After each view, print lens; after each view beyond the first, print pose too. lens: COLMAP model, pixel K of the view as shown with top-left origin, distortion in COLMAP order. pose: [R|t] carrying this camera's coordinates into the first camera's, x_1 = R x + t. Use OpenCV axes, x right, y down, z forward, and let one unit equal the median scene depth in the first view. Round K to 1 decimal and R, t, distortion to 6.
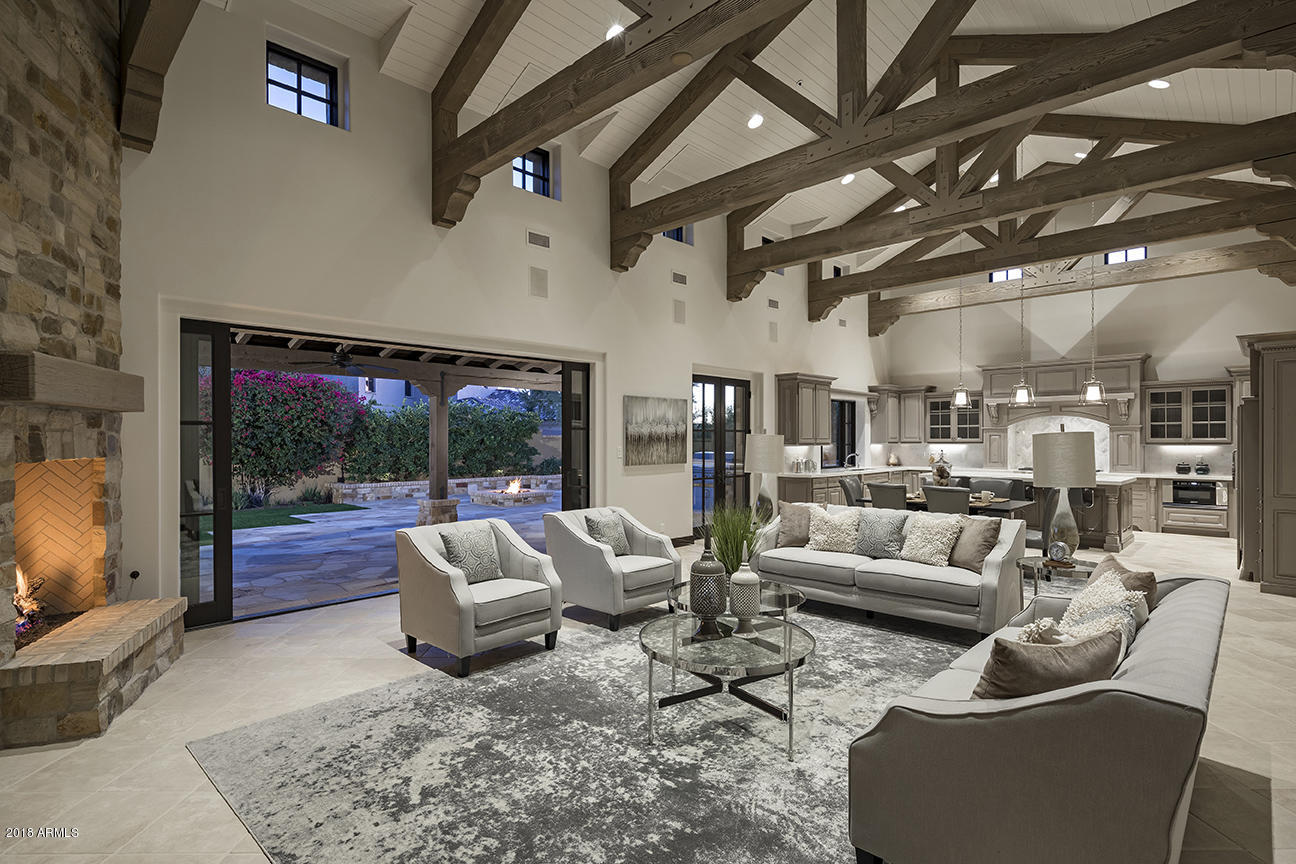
lens RADIAL K [[628.2, 0, 648.6], [0, 628.2, 436.9], [0, 0, 1]] dist [0.002689, 0.000201]
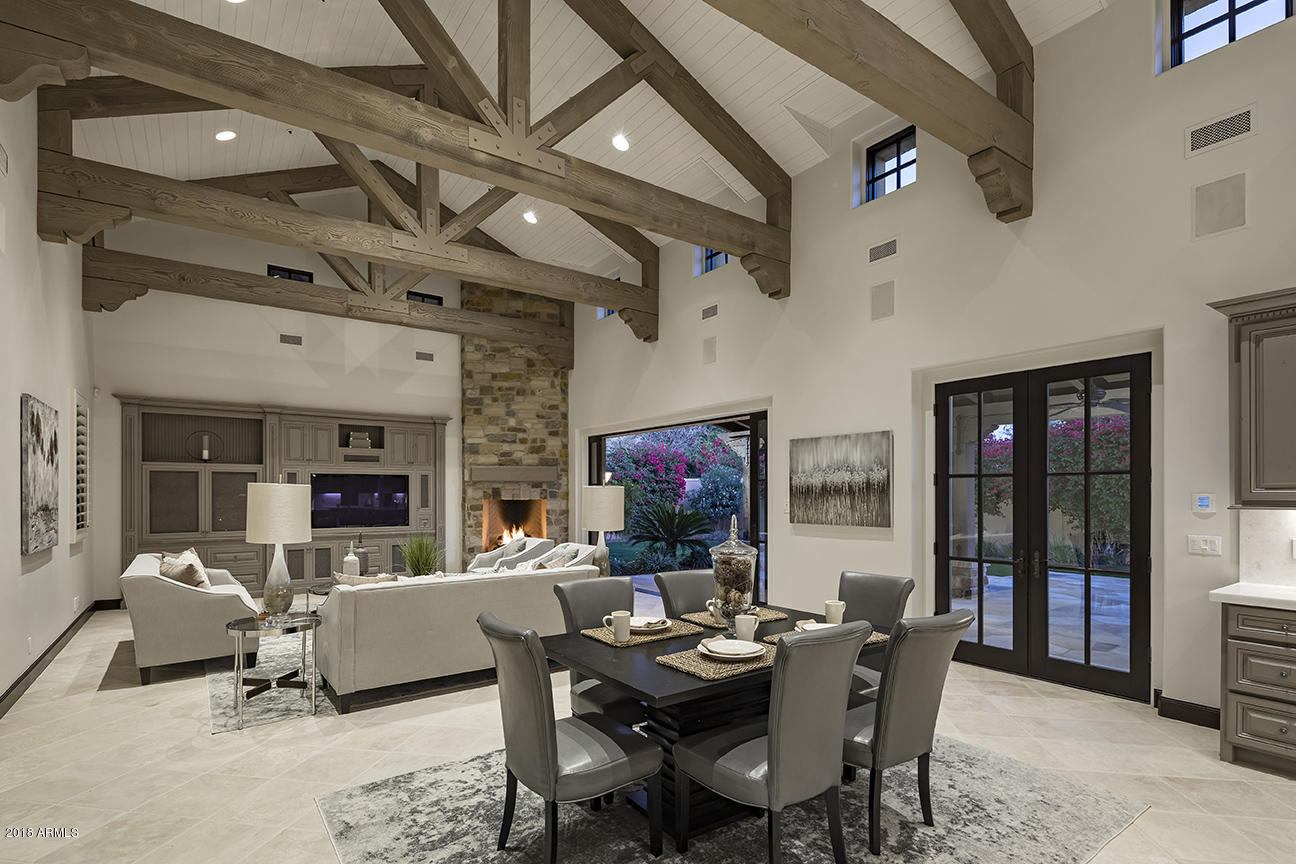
lens RADIAL K [[628.2, 0, 646.4], [0, 628.2, 492.8], [0, 0, 1]] dist [0.002689, 0.000201]
pose [[-0.175612, 0.006210, -0.984440, 0.836066], [0.010863, 0.999931, 0.004370, -0.000104], [0.984400, -0.009926, -0.175667, 0.959876]]
